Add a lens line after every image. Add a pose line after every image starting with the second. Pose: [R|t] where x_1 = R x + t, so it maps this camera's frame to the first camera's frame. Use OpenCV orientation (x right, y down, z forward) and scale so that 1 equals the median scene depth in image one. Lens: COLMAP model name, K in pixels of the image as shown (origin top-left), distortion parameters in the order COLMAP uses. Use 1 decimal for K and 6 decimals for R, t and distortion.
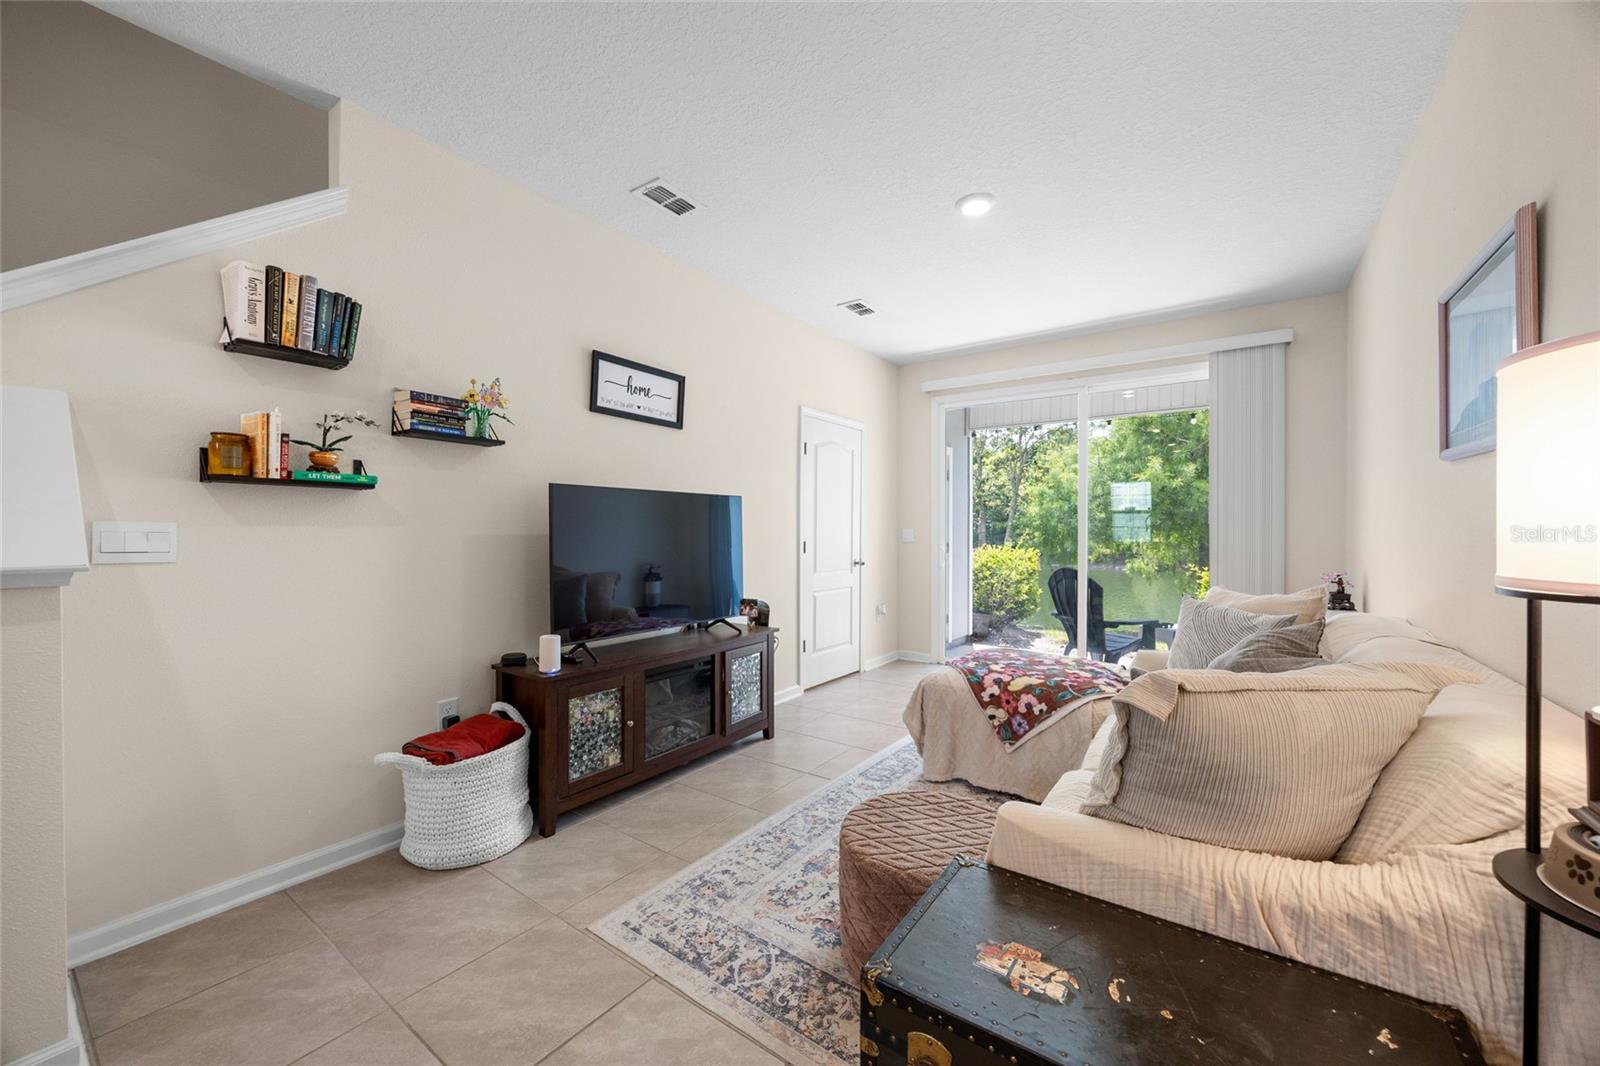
lens RADIAL K [[610.8, 0, 803.7], [0, 610.8, 530.2], [0, 0, 1]] dist [-0.001524, 0.000025]
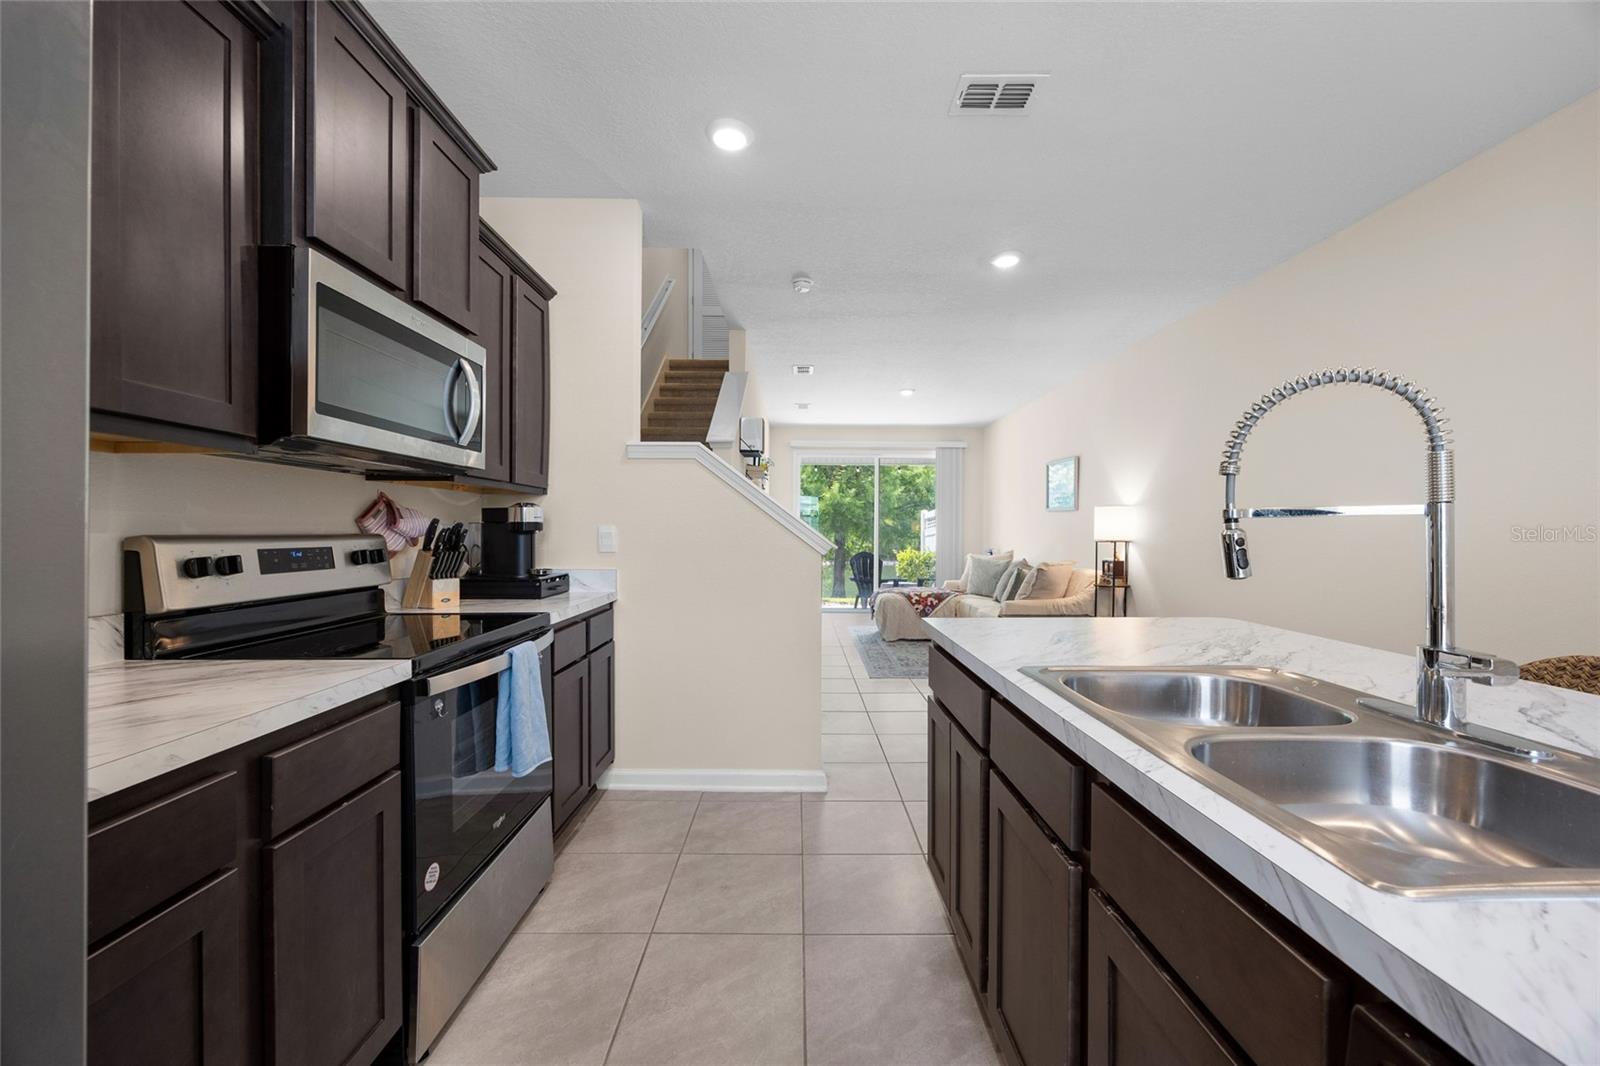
lens RADIAL K [[615.3, 0, 800.0], [0, 615.3, 533.0], [0, 0, 1]] dist [0.000685, 0.000053]
pose [[0.812401, -0.001514, 0.583097, -1.494396], [-0.000993, 0.999992, 0.003980, -0.002537], [-0.583099, -0.003813, 0.812392, -0.708479]]
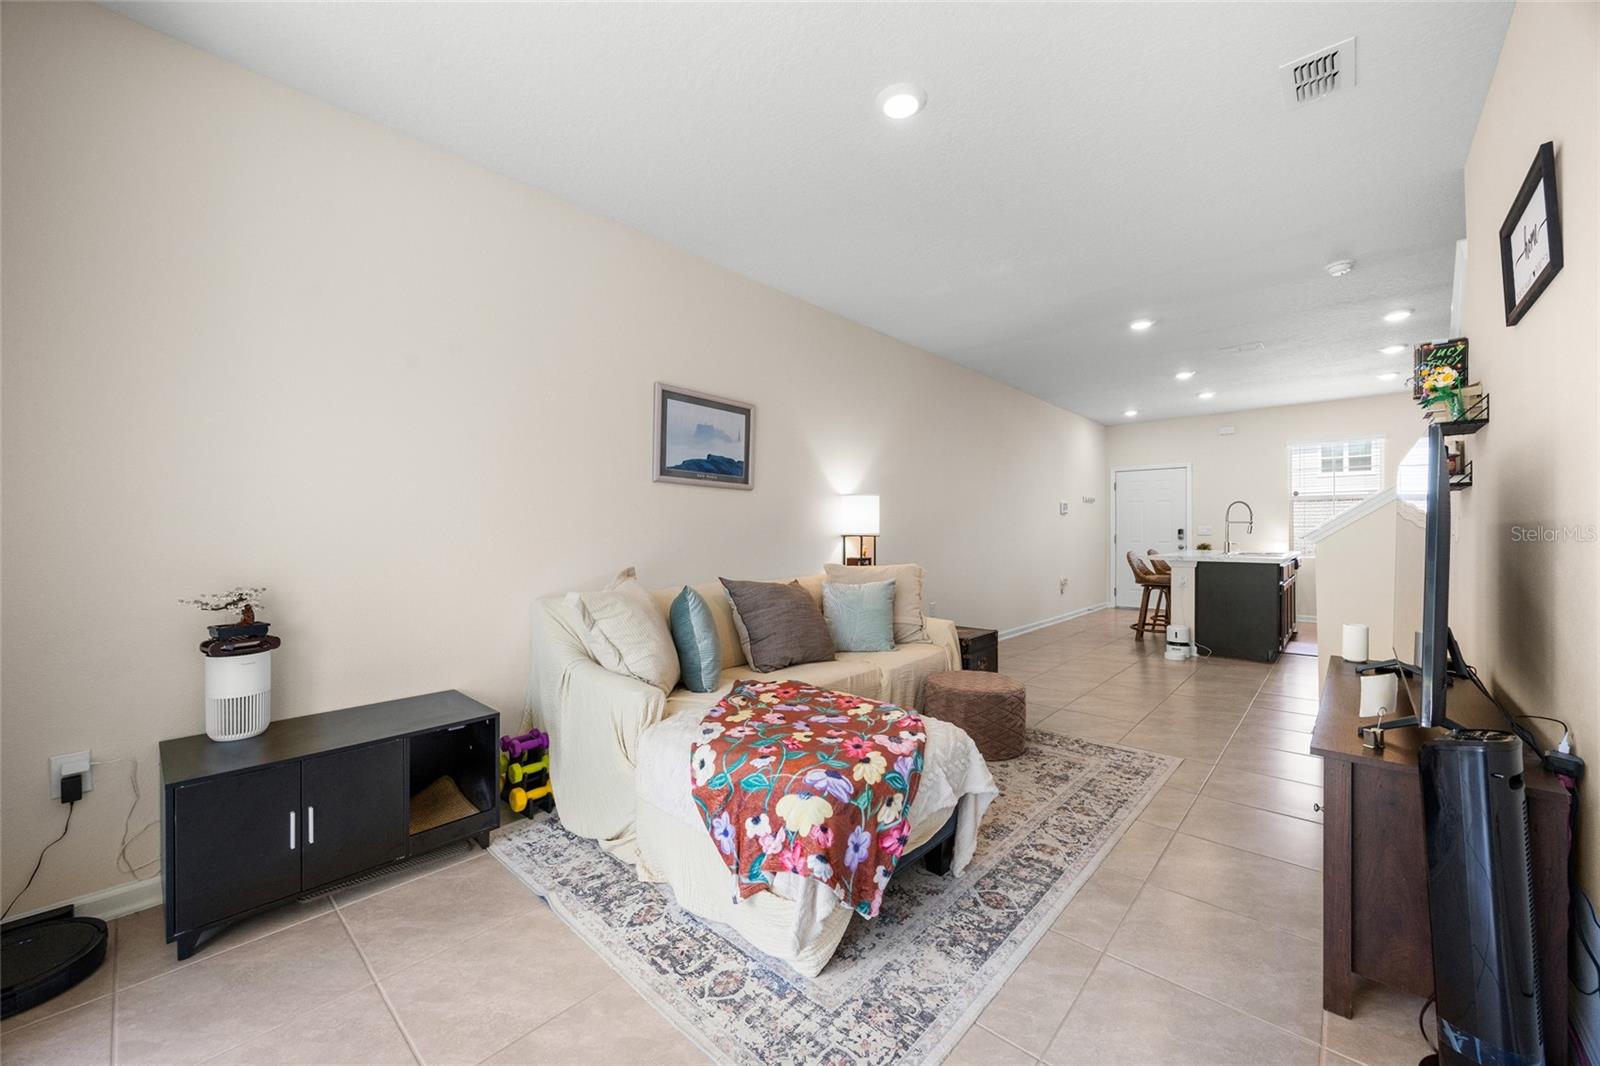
lens RADIAL K [[605.7, 0, 802.2], [0, 605.7, 530.4], [0, 0, 1]] dist [-0.001548, -0.000033]
pose [[-0.992964, 0.000408, 0.118412, 0.331689], [0.000238, 0.999999, -0.001454, 0.016350], [-0.118412, -0.001415, -0.992963, 1.882080]]
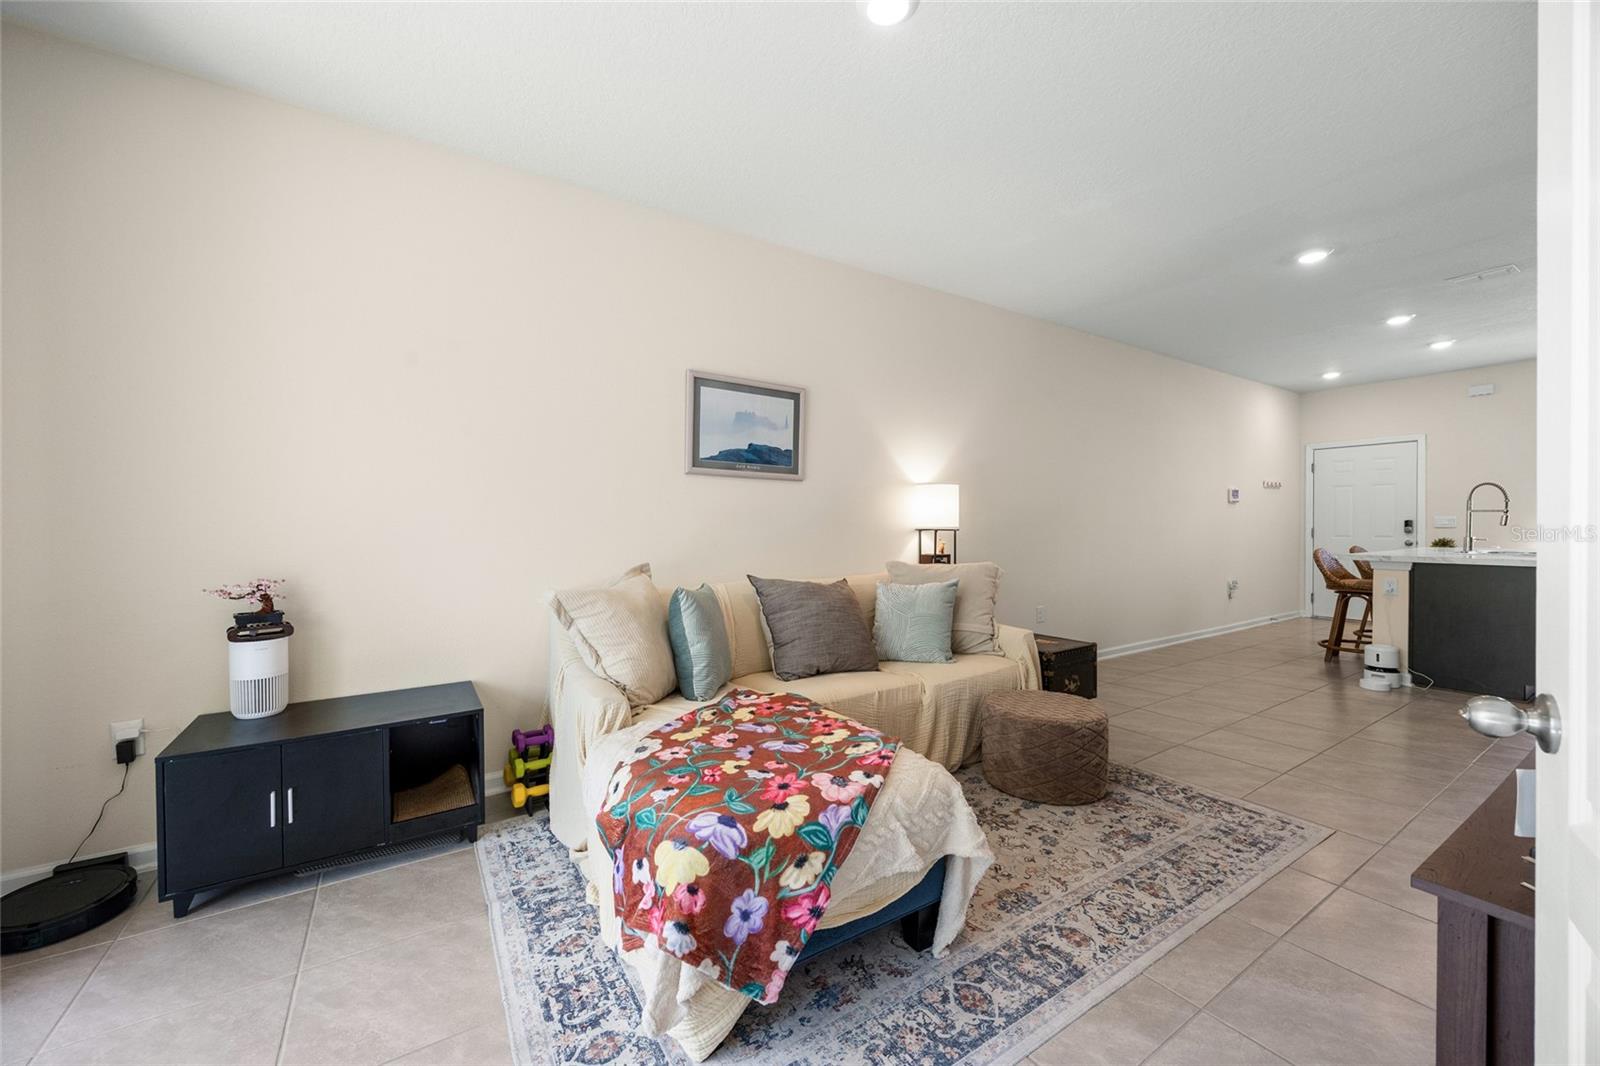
lens RADIAL K [[610.8, 0, 803.7], [0, 610.8, 530.2], [0, 0, 1]] dist [-0.001524, 0.000025]
pose [[-0.931517, -0.000057, 0.363698, 0.136339], [0.003387, 0.999955, 0.008832, 0.015770], [-0.363682, 0.009459, -0.931475, 1.724289]]
